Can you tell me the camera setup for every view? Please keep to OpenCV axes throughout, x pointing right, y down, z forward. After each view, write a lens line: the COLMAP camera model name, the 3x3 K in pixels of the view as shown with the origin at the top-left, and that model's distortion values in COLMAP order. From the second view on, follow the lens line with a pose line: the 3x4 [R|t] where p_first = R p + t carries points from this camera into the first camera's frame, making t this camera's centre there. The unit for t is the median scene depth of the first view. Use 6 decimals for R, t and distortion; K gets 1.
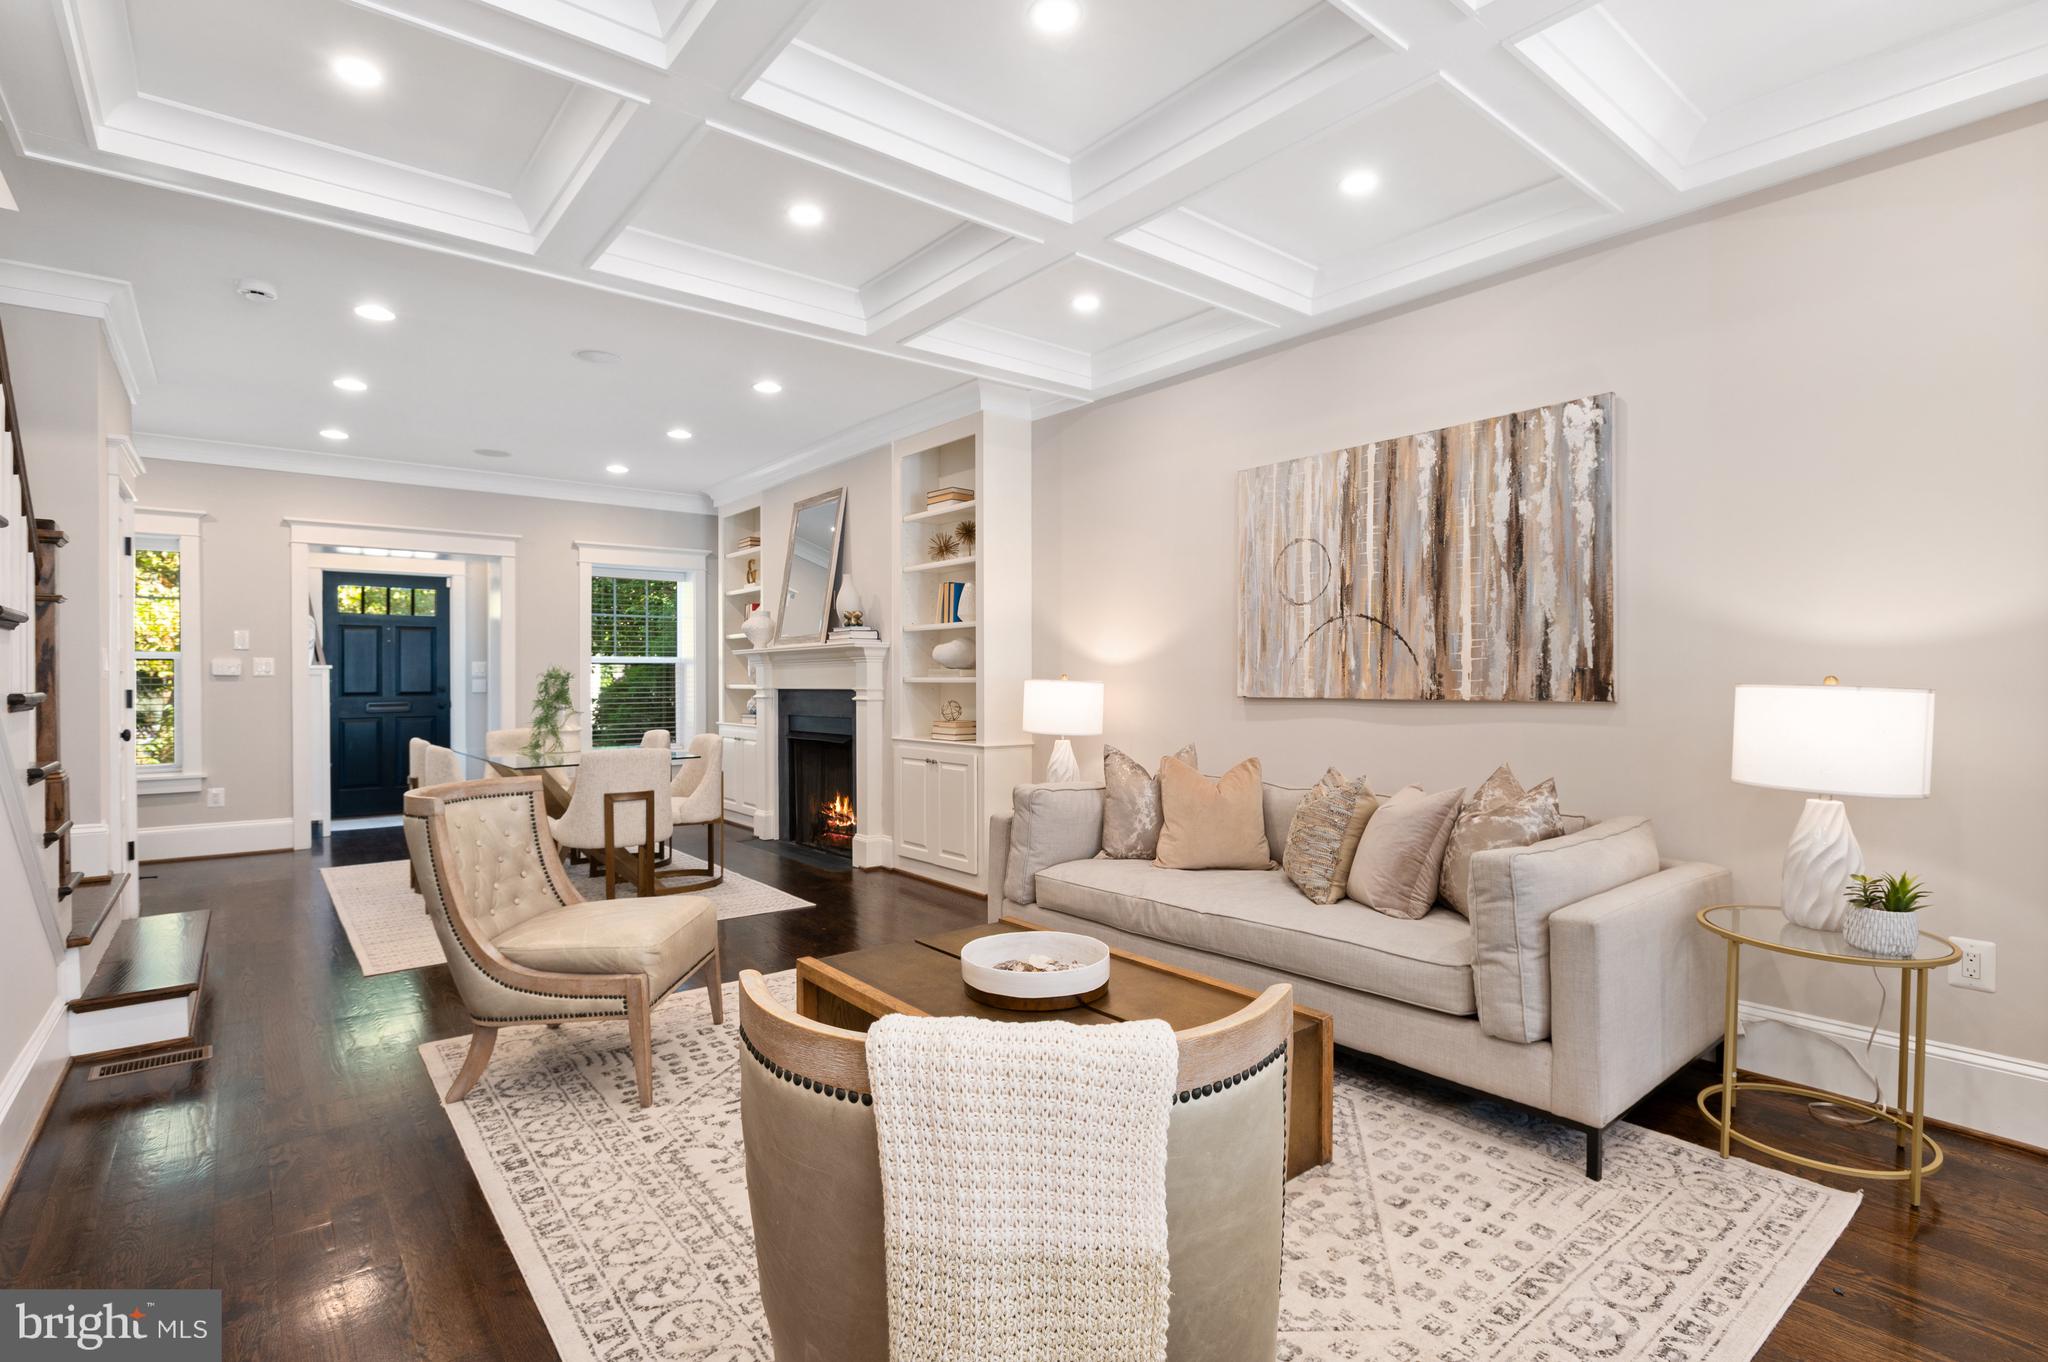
lens RADIAL K [[978.7, 0, 1021.0], [0, 978.7, 678.8], [0, 0, 1]] dist [-0.014032, 0.001836]
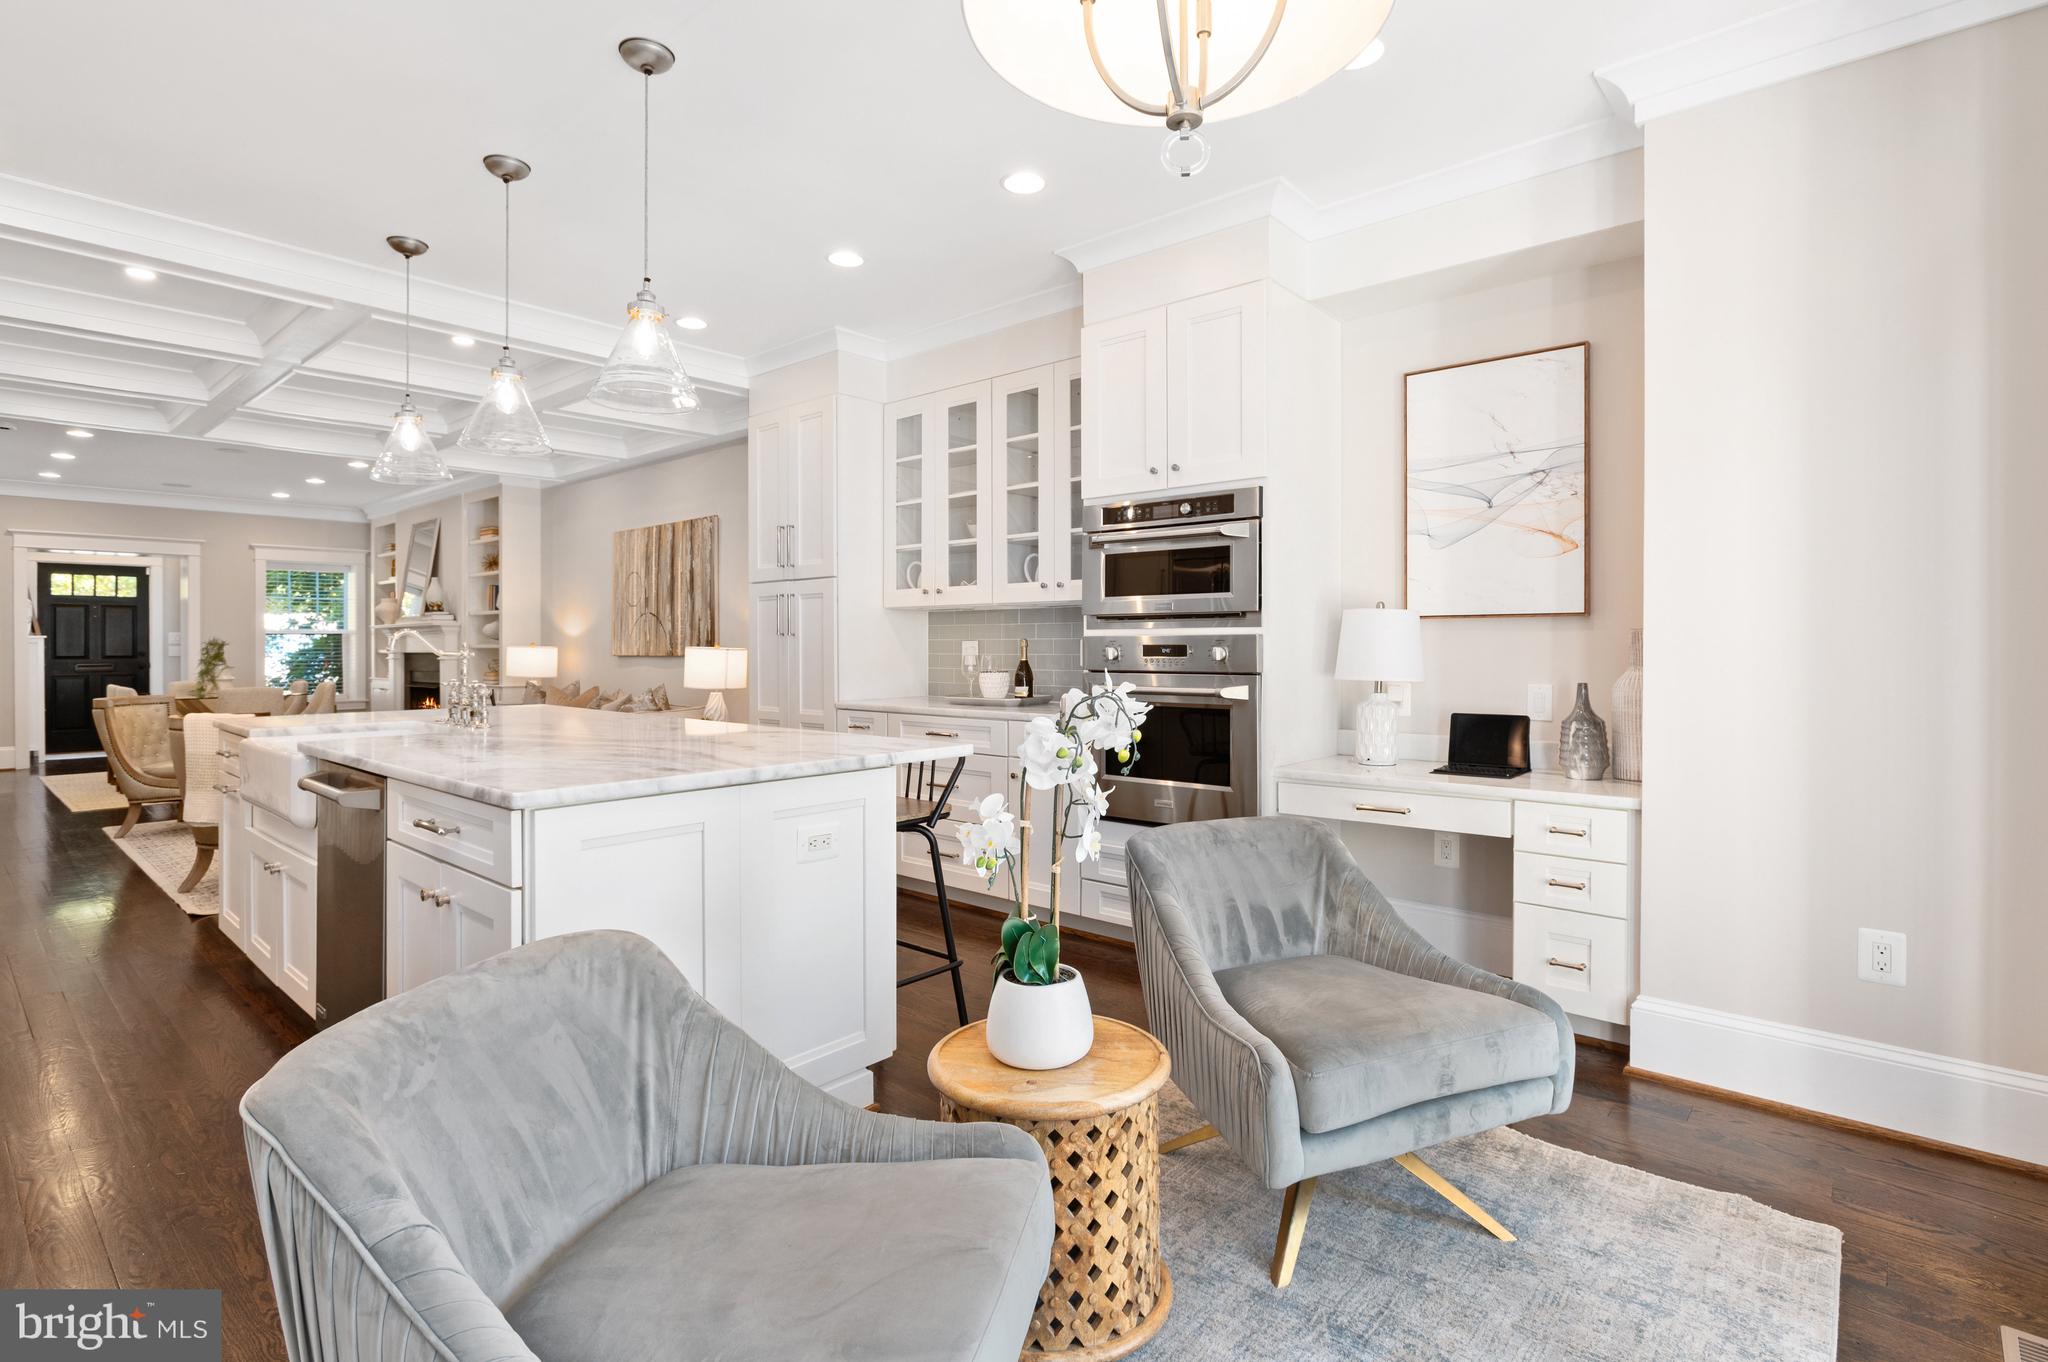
lens RADIAL K [[978.7, 0, 1011.4], [0, 978.7, 645.6], [0, 0, 1]] dist [-0.014032, 0.001836]
pose [[0.984821, -0.000404, 0.173570, 0.382444], [0.000498, 1.000000, -0.000496, 0.001154], [-0.173570, 0.000575, 0.984821, -0.560963]]
